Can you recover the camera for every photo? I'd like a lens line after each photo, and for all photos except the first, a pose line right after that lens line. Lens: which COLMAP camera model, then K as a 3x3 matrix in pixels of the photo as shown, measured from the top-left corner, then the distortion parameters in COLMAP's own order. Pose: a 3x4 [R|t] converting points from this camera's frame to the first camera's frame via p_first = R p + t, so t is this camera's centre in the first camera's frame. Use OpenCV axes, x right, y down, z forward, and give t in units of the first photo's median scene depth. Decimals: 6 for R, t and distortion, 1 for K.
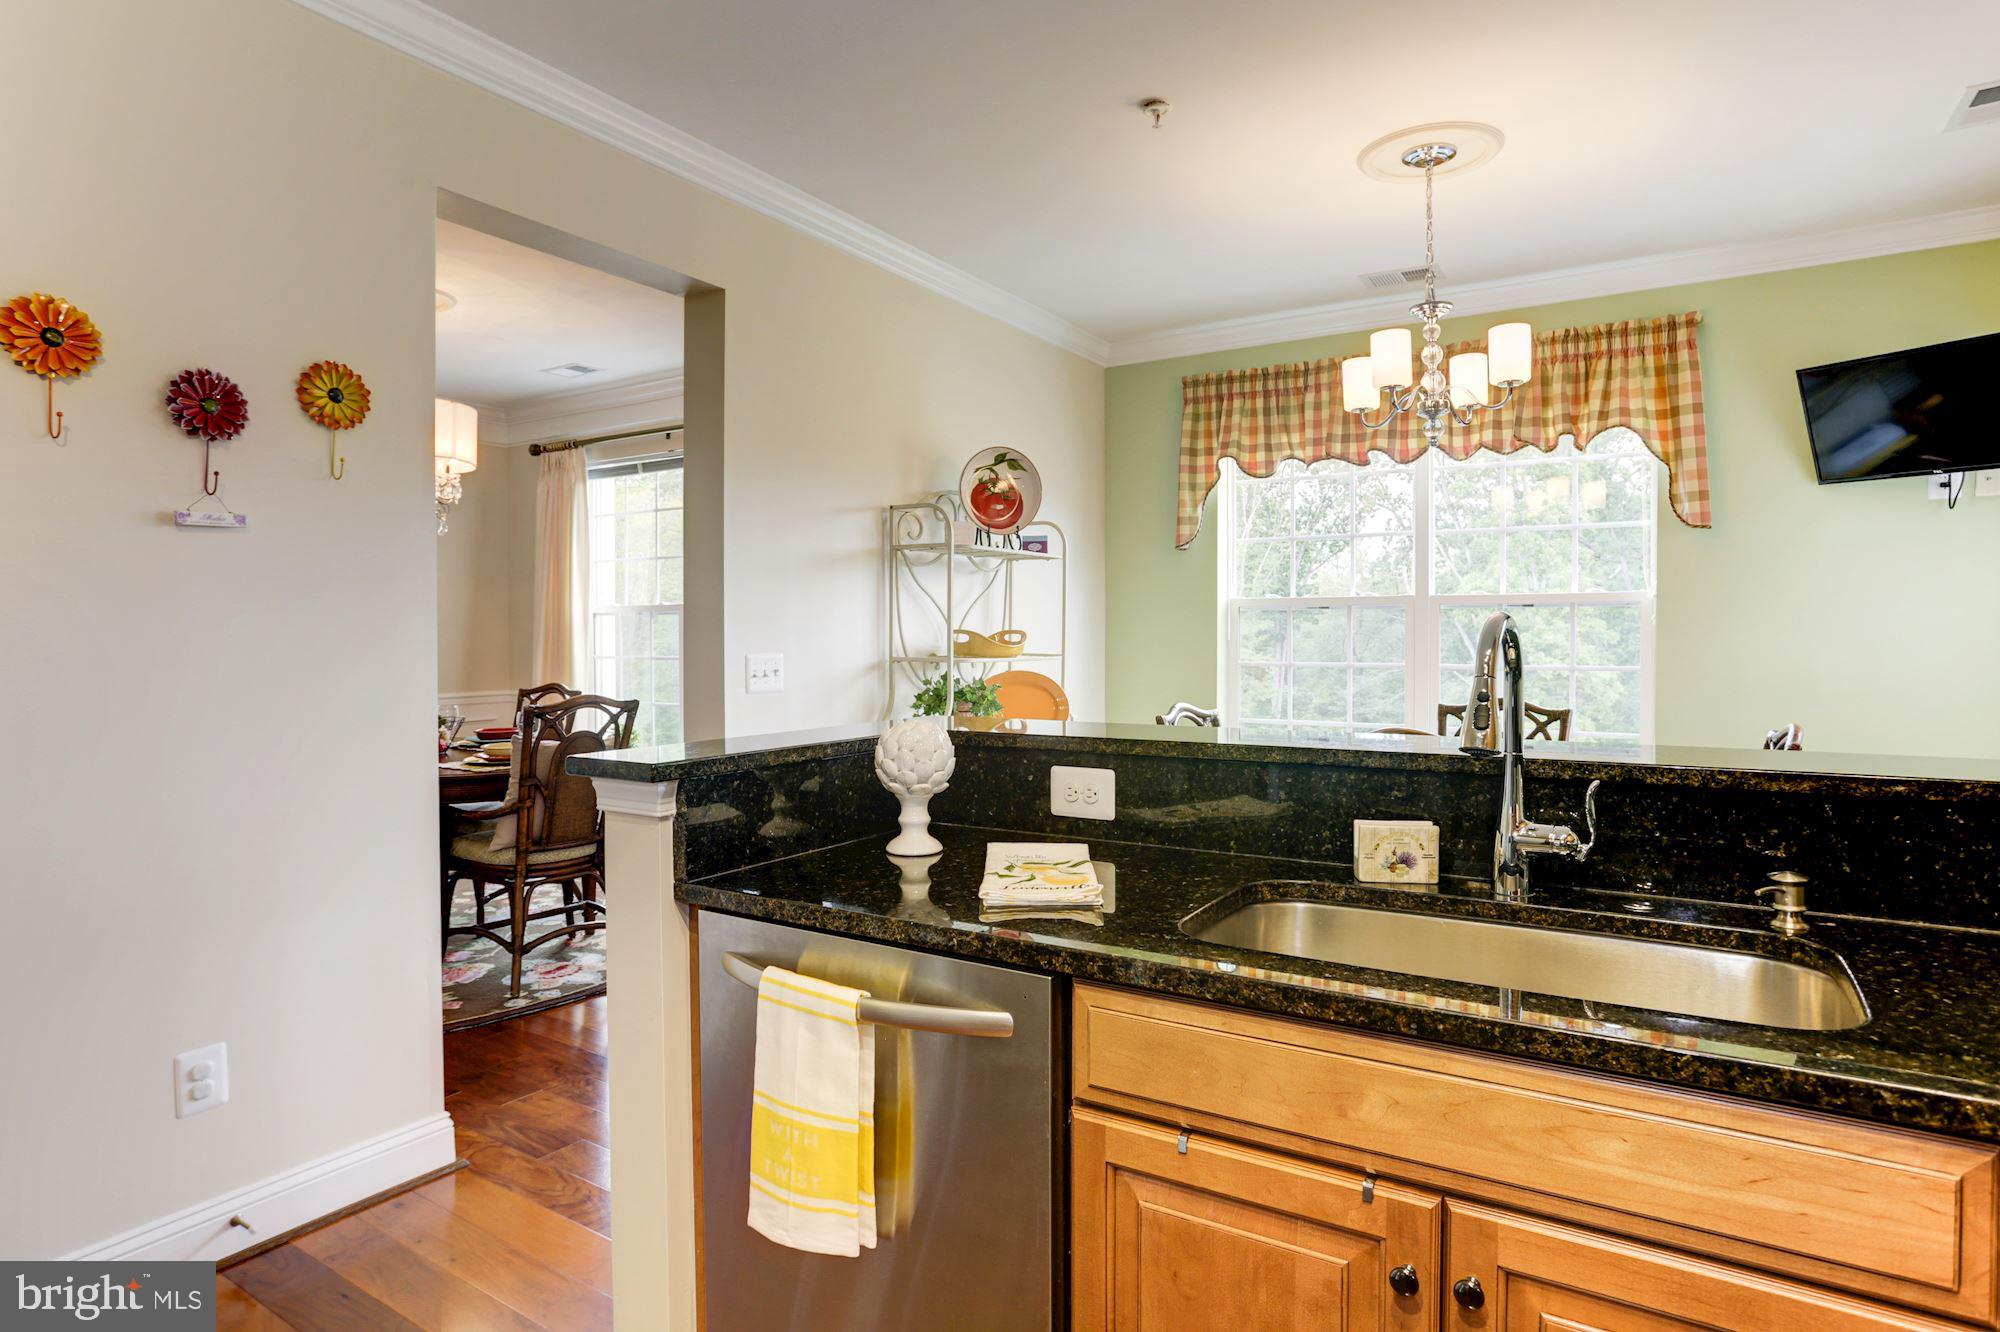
lens RADIAL K [[1095.1, 0, 993.5], [0, 1095.1, 641.4], [0, 0, 1]] dist [-0.015229, 0.000267]
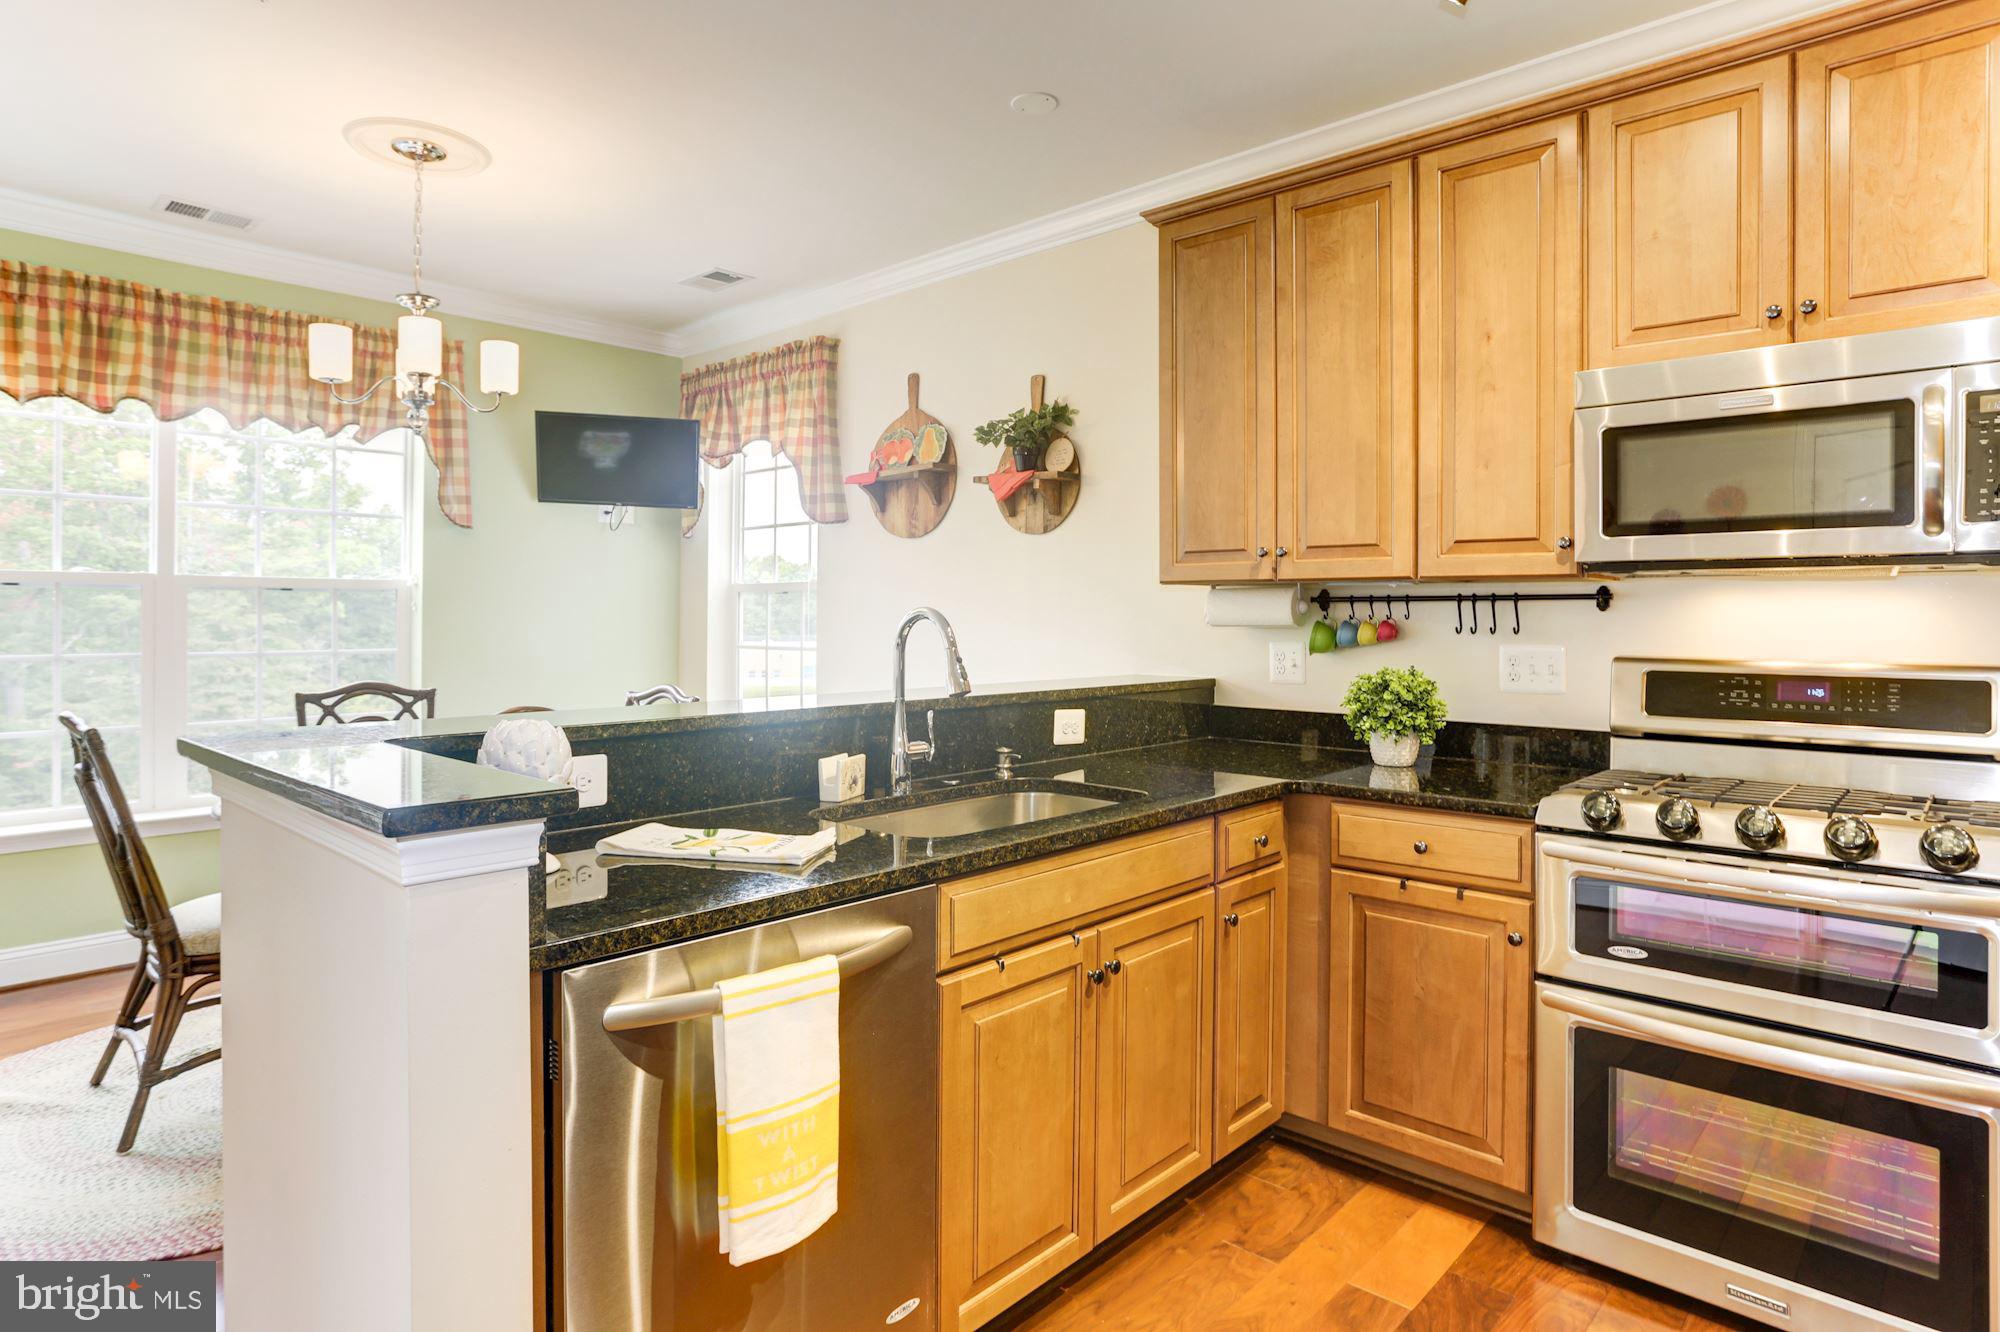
lens RADIAL K [[1095.1, 0, 993.5], [0, 1095.1, 641.4], [0, 0, 1]] dist [-0.015229, 0.000267]
pose [[0.201572, -0.017861, 0.979311, -0.472770], [0.003868, 0.999840, 0.017439, -0.001552], [-0.979466, 0.000273, 0.201609, 0.264097]]
